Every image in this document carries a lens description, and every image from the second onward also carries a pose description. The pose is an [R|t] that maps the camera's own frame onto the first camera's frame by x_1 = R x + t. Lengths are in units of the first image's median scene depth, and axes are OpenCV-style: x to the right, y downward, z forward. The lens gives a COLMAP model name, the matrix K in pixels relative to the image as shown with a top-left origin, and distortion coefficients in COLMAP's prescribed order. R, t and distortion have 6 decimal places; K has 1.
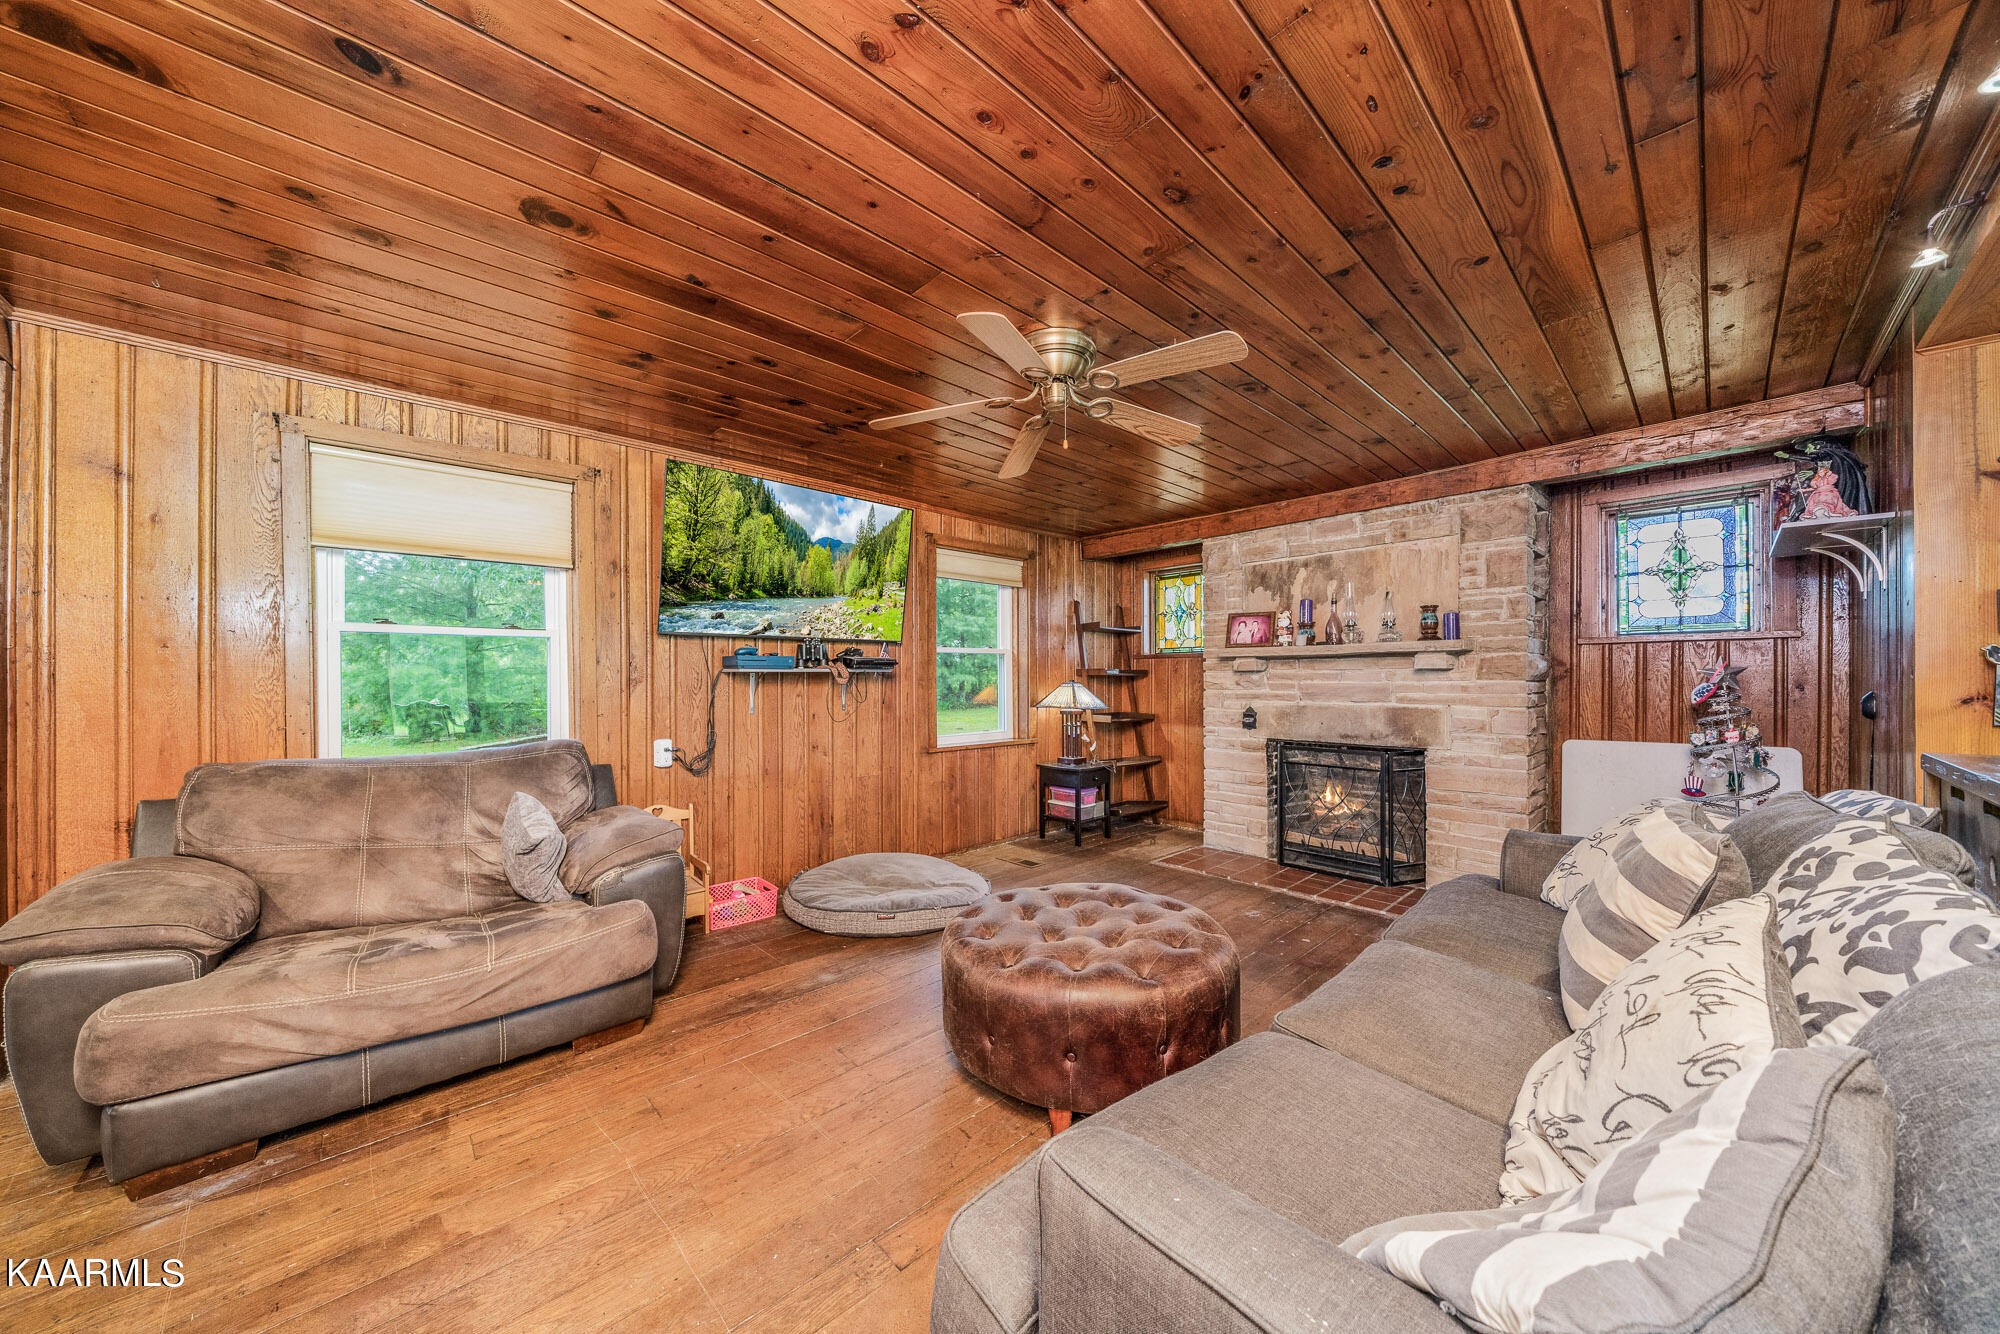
lens RADIAL K [[644.2, 0, 995.8], [0, 644.2, 675.2], [0, 0, 1]] dist [-0.000705, -0.000005]
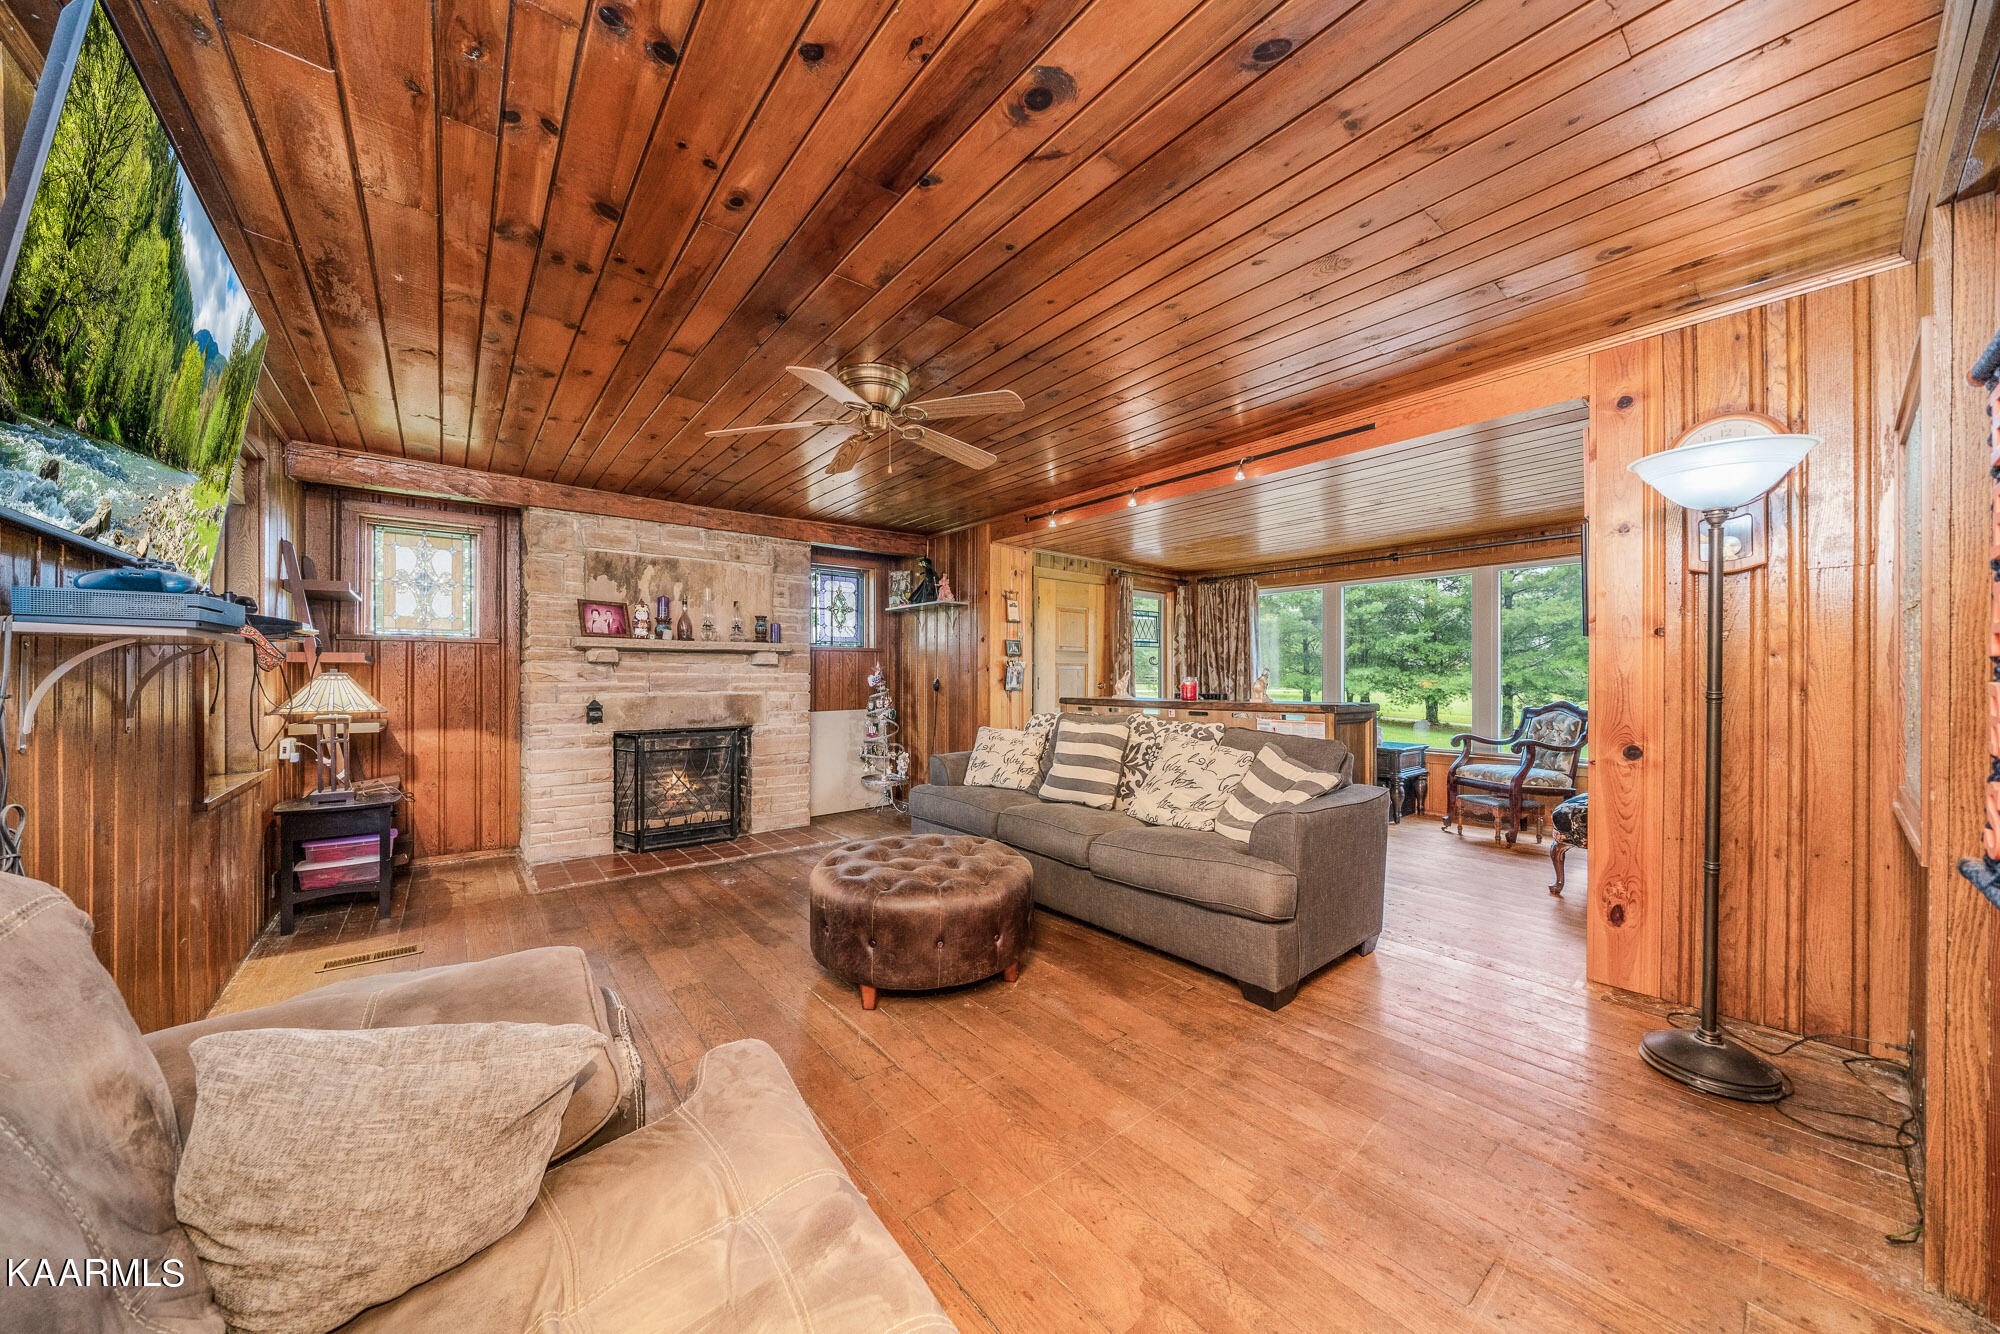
lens RADIAL K [[644.2, 0, 1004.7], [0, 644.2, 673.3], [0, 0, 1]] dist [-0.000705, -0.000005]
pose [[0.097339, 0.006911, 0.995227, -0.603492], [-0.010363, 0.999929, -0.005930, 0.011758], [-0.995197, -0.009736, 0.097404, 0.384304]]
